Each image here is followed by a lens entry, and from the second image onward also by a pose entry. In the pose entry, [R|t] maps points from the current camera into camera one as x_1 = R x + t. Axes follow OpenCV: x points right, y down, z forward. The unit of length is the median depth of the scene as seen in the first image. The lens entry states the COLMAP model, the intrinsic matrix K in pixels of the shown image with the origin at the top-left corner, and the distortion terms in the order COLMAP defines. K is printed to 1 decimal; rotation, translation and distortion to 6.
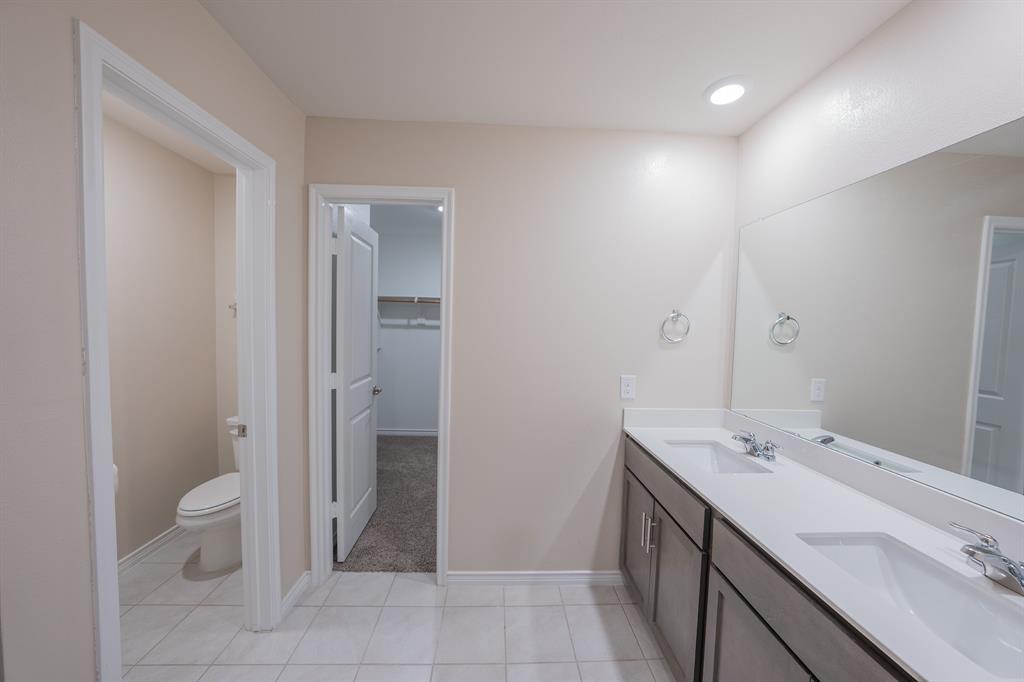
lens RADIAL K [[368.1, 0, 512.0], [0, 368.1, 341.0], [0, 0, 1]] dist [-0.023858, 0.005408]
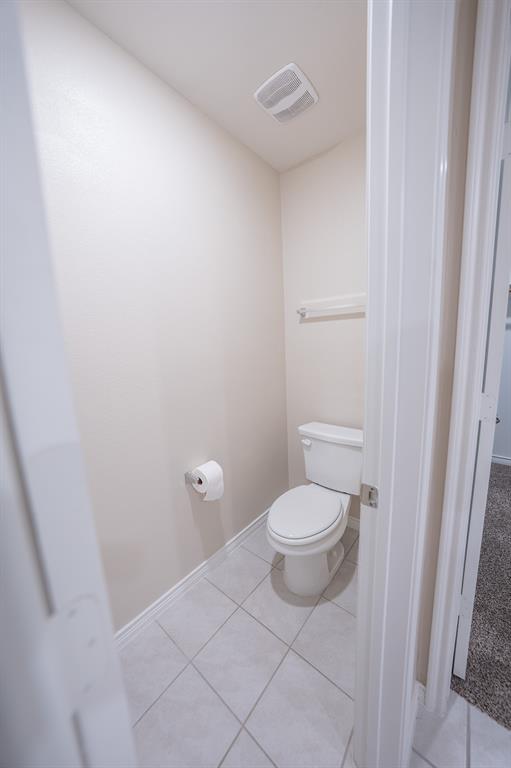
lens RADIAL K [[276.1, 0, 260.0], [0, 276.1, 385.3], [0, 0, 1]] dist [-0.023858, 0.005408]
pose [[0.744105, 0.020013, -0.667763, -0.421736], [0.041605, 0.996223, 0.076218, 0.045220], [0.666766, -0.084496, 0.740461, 0.444943]]
